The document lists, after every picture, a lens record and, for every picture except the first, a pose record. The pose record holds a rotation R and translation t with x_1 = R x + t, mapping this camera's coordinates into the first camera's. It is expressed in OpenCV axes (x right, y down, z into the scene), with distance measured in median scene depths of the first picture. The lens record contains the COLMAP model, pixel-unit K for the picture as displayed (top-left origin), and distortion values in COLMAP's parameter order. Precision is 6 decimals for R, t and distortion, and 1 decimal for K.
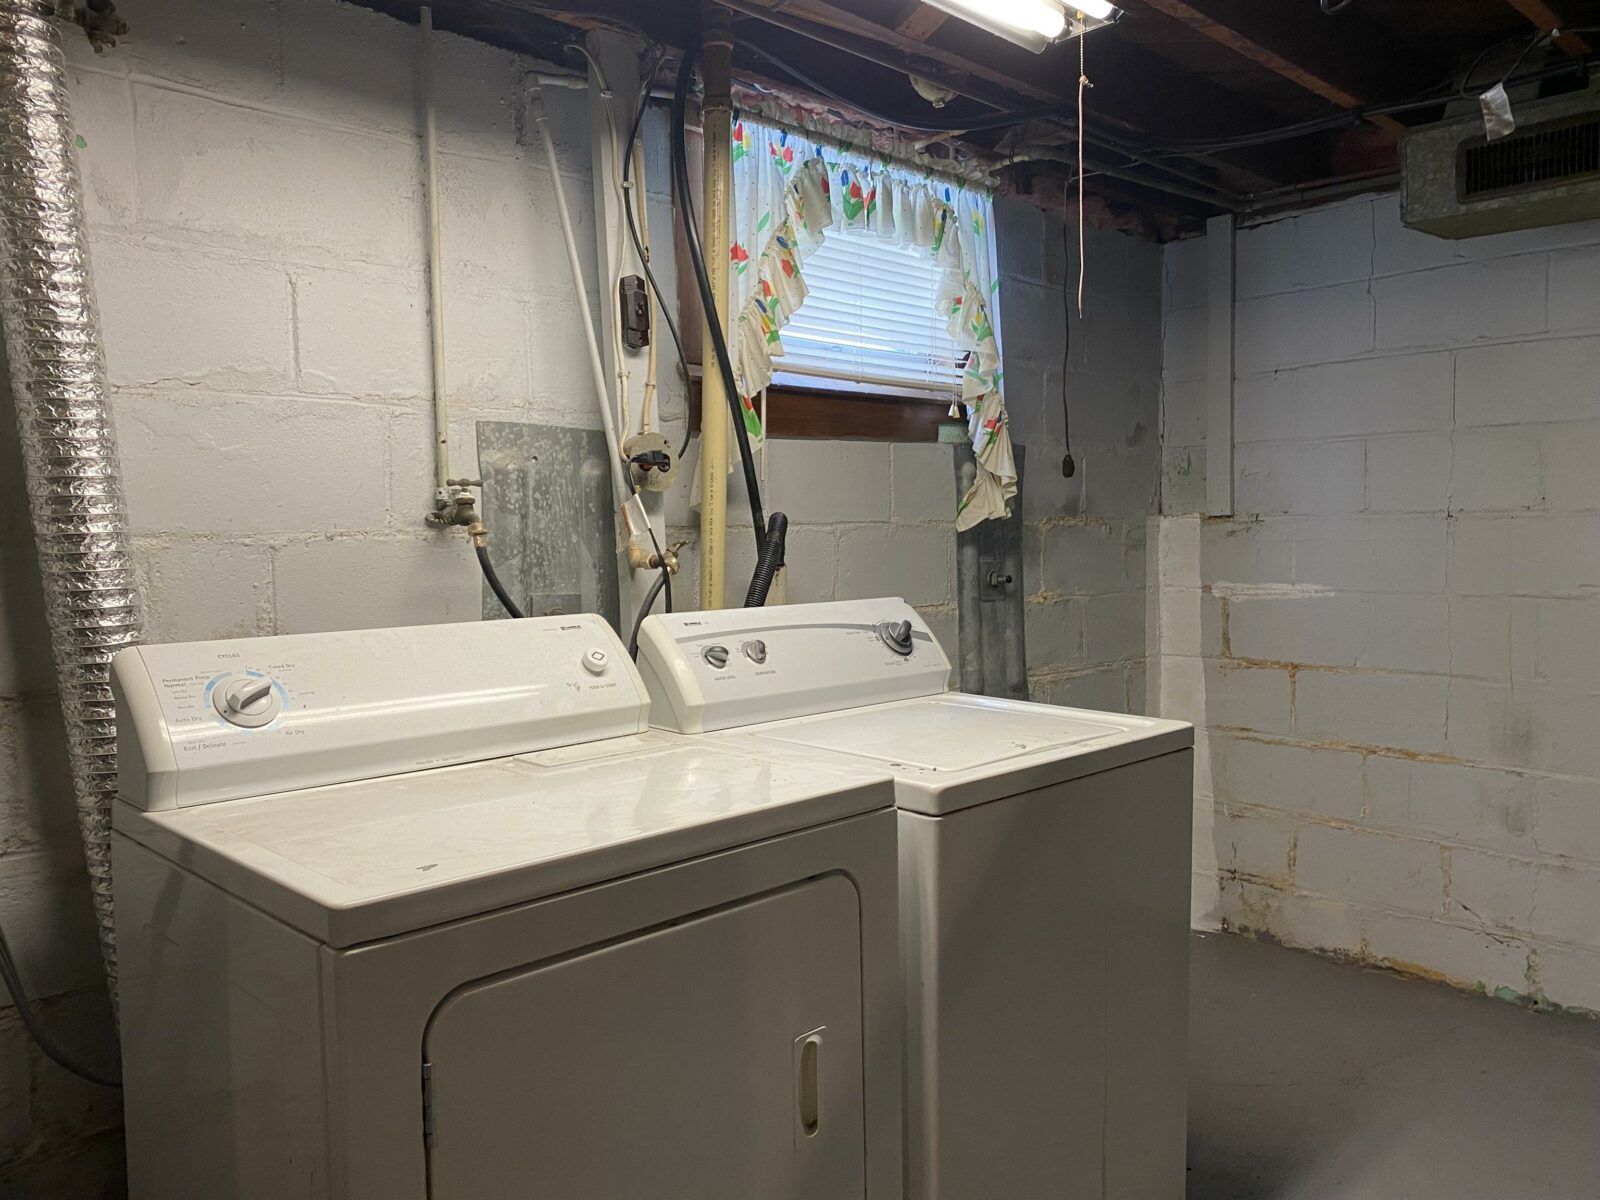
lens RADIAL K [[1213.3, 0, 790.3], [0, 1213.3, 611.1], [0, 0, 1]] dist [0.040657, -0.051878]
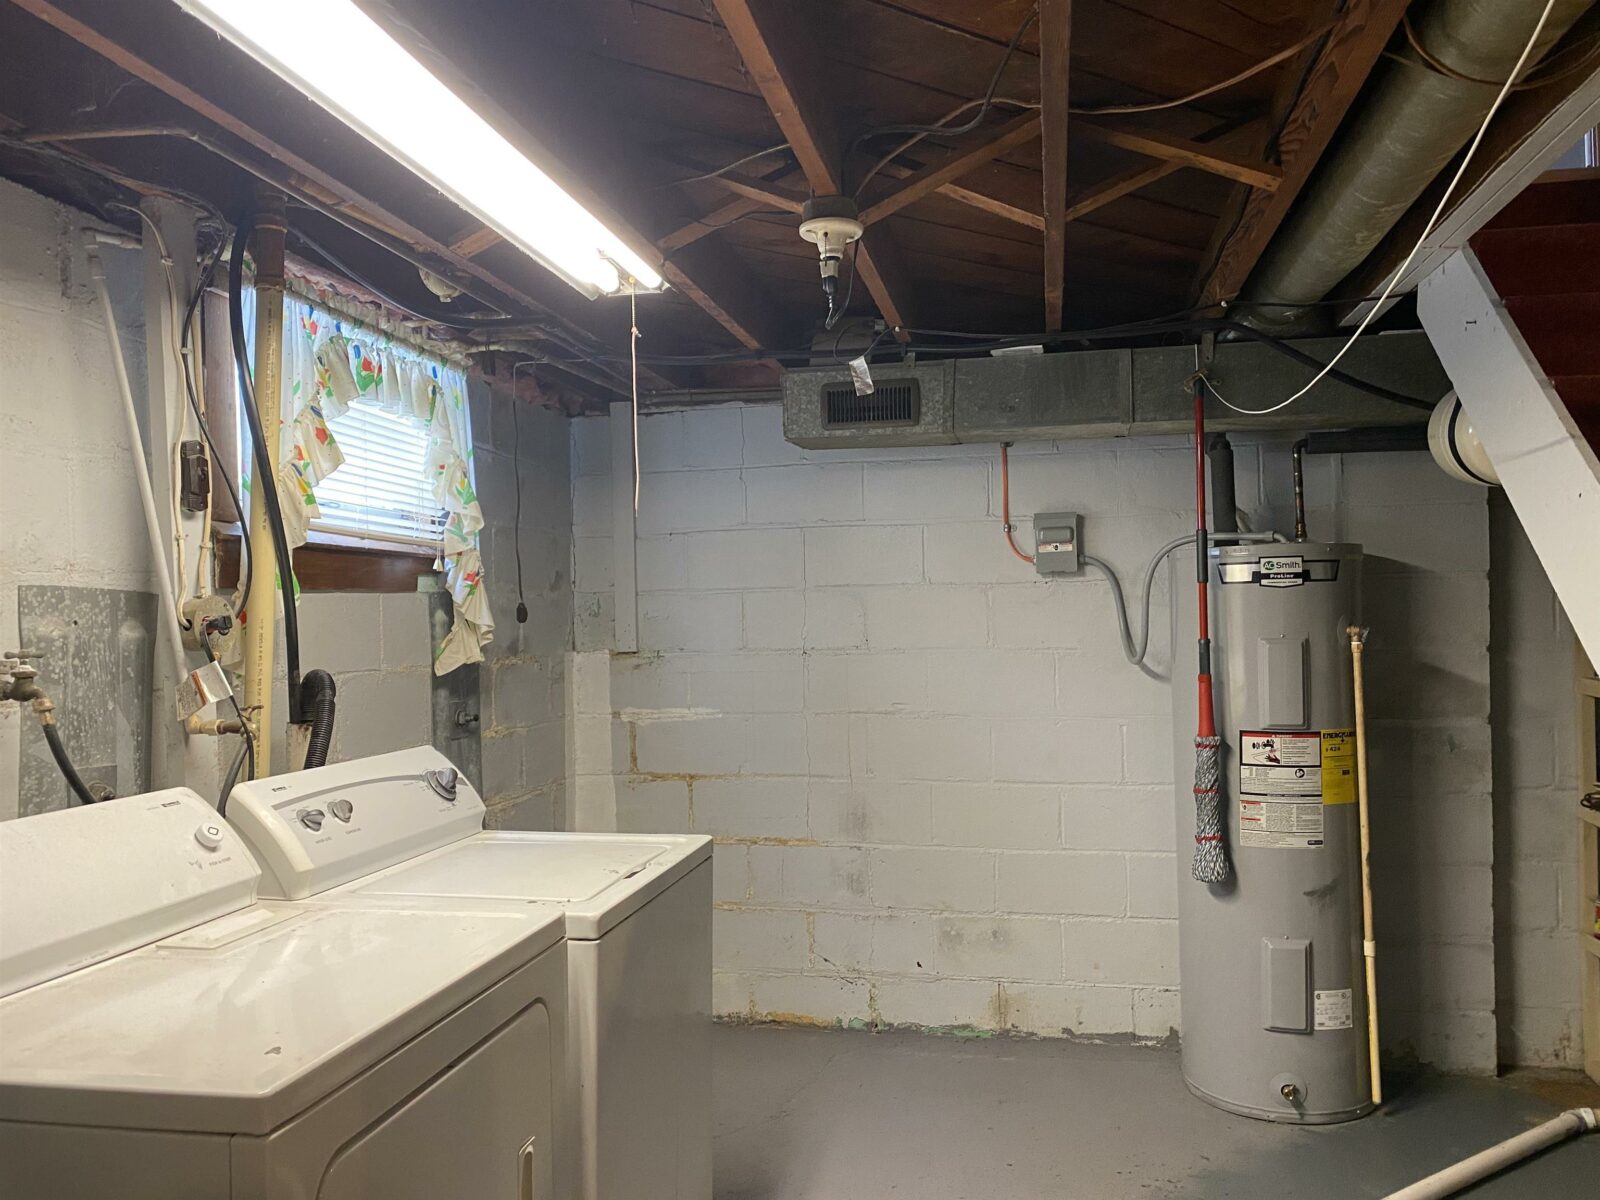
lens RADIAL K [[1213.3, 0, 806.3], [0, 1213.3, 596.7], [0, 0, 1]] dist [0.040657, -0.051878]
pose [[0.820557, 0.010299, 0.571471, -0.256337], [0.047017, 0.995233, -0.085446, -0.034891], [-0.569627, 0.096982, 0.816162, -0.078704]]
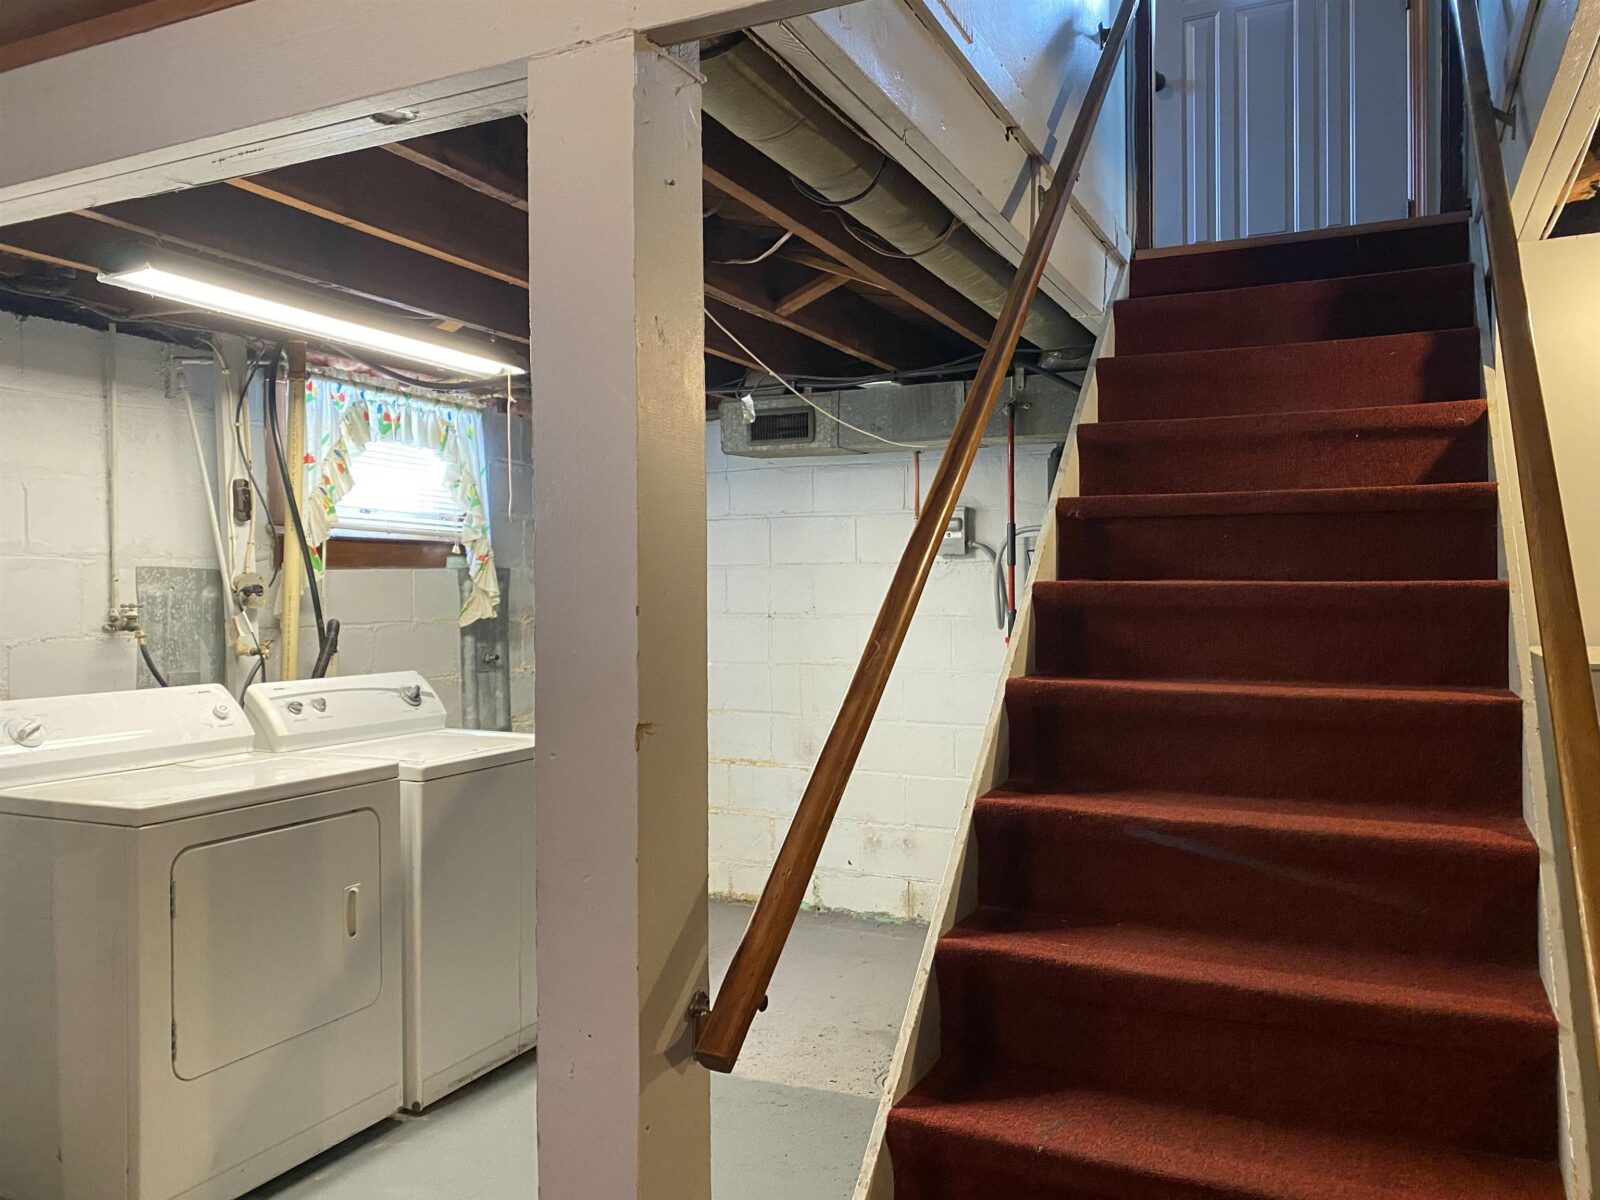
lens RADIAL K [[1213.3, 0, 799.8], [0, 1213.3, 599.9], [0, 0, 1]] dist [0.040657, -0.051878]
pose [[0.934876, 0.006191, 0.354920, -0.006977], [0.017095, 0.997903, -0.062435, 0.004755], [-0.354562, 0.064436, 0.932810, -0.717843]]
